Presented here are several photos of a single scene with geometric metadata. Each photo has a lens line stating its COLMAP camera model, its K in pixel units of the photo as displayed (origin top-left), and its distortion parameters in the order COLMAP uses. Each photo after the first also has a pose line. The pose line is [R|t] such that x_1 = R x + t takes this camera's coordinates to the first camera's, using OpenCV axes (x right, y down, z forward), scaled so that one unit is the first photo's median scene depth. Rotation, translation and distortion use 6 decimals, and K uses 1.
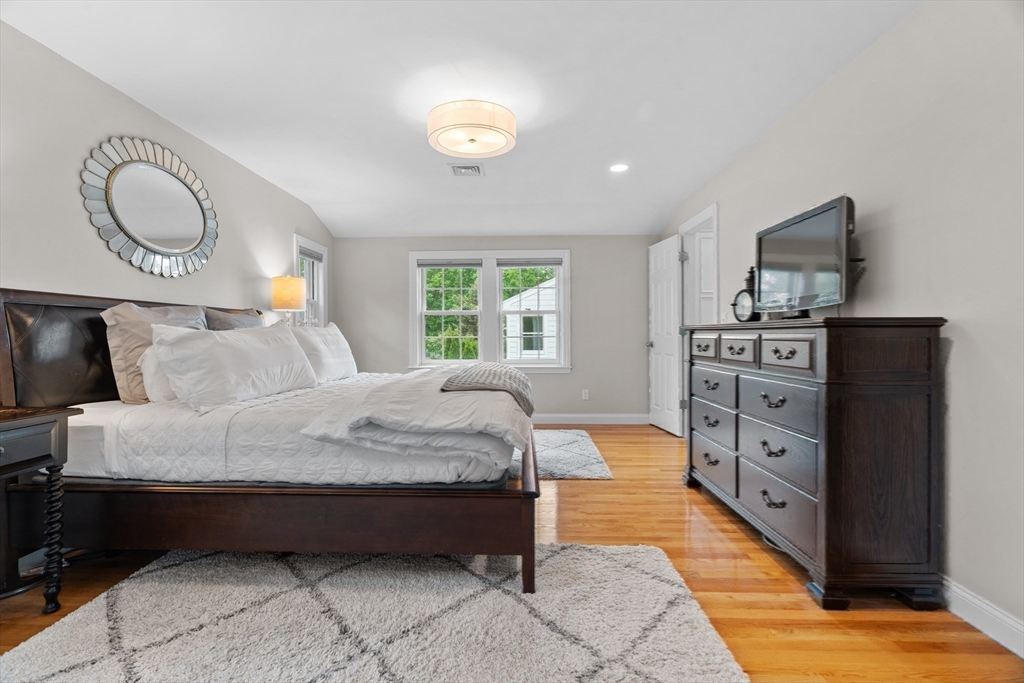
lens RADIAL K [[463.6, 0, 508.5], [0, 463.6, 334.9], [0, 0, 1]] dist [-0.007080, 0.003672]
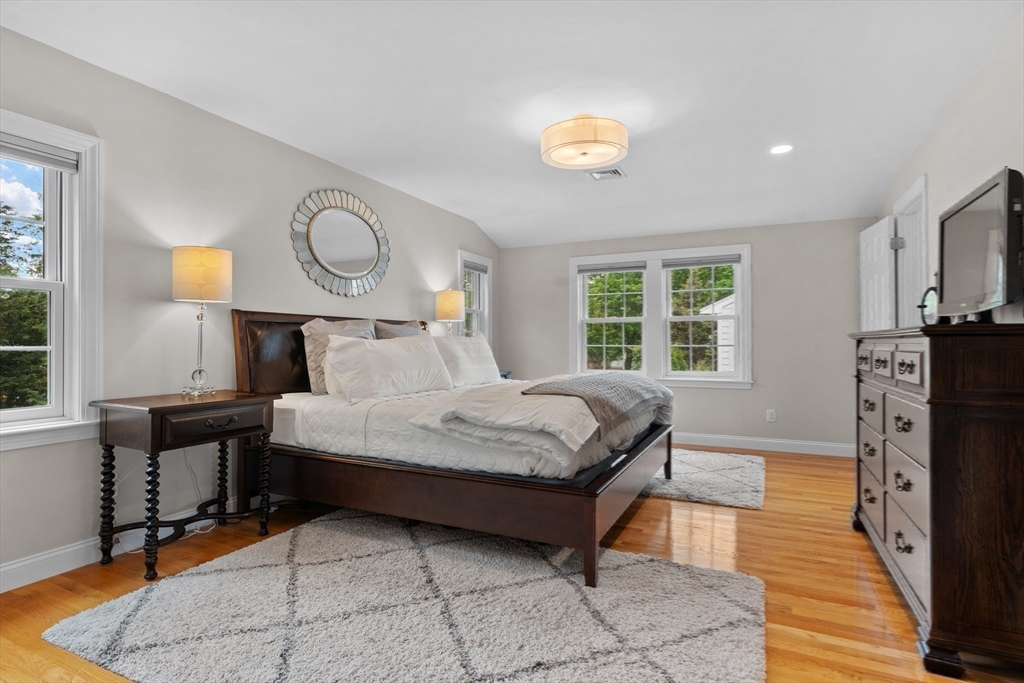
lens RADIAL K [[529.7, 0, 509.9], [0, 529.7, 335.9], [0, 0, 1]] dist [0.000767, 0.000563]
pose [[0.912729, -0.002889, -0.408555, 0.295099], [-0.002617, 0.999913, -0.012918, -0.002283], [0.408557, 0.012860, 0.912642, -0.153591]]
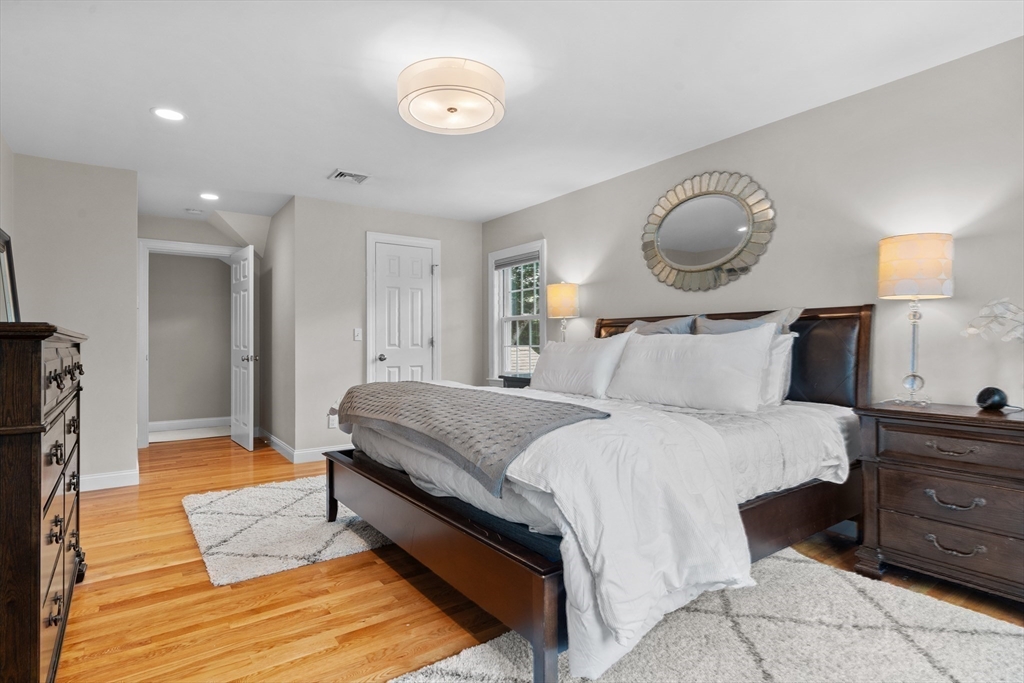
lens RADIAL K [[529.7, 0, 509.9], [0, 529.7, 335.9], [0, 0, 1]] dist [0.000767, 0.000563]
pose [[-0.796302, 0.000374, -0.604899, 0.483883], [0.003762, 0.999984, -0.004334, -0.018132], [0.604887, -0.005727, -0.796291, 2.135657]]
